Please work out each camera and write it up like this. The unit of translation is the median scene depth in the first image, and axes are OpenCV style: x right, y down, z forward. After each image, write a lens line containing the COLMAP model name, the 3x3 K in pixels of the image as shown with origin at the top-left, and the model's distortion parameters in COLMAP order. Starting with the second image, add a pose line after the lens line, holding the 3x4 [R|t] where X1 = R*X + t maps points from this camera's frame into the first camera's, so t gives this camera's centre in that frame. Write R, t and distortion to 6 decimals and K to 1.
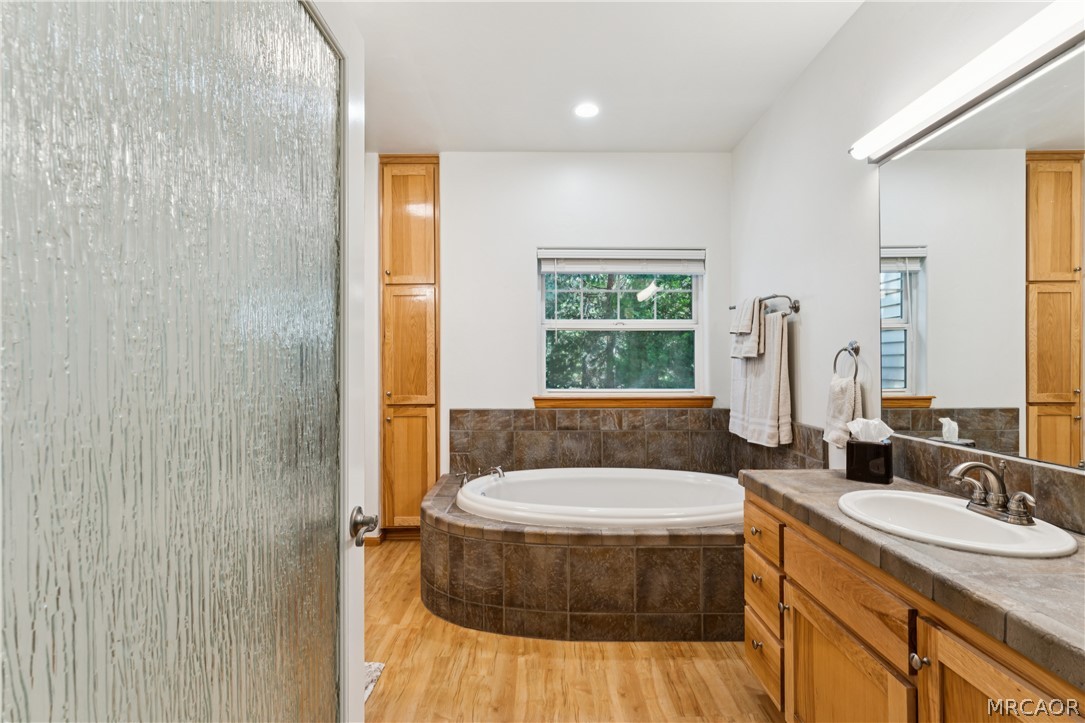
lens RADIAL K [[497.8, 0, 537.4], [0, 497.8, 360.7], [0, 0, 1]] dist [-0.004733, 0.000265]
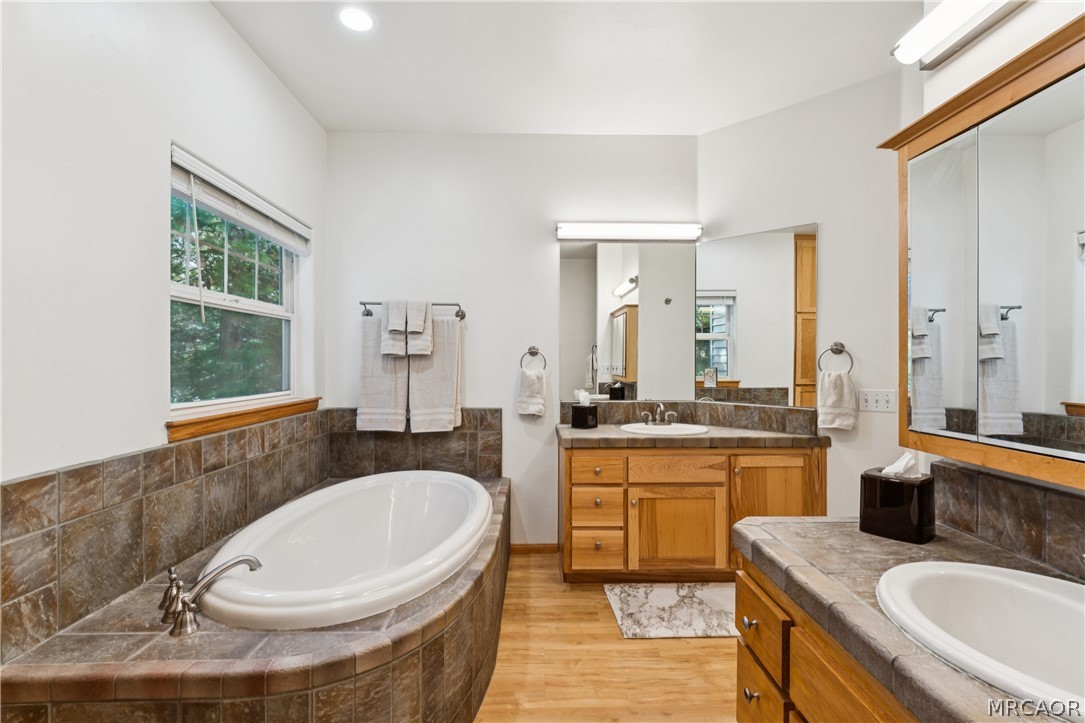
lens RADIAL K [[497.8, 0, 542.5], [0, 497.8, 363.1], [0, 0, 1]] dist [-0.004733, 0.000265]
pose [[-0.037341, -0.002235, 0.999300, -0.551534], [-0.008618, 0.999961, 0.001914, 0.005845], [-0.999265, -0.008540, -0.037359, 0.628399]]
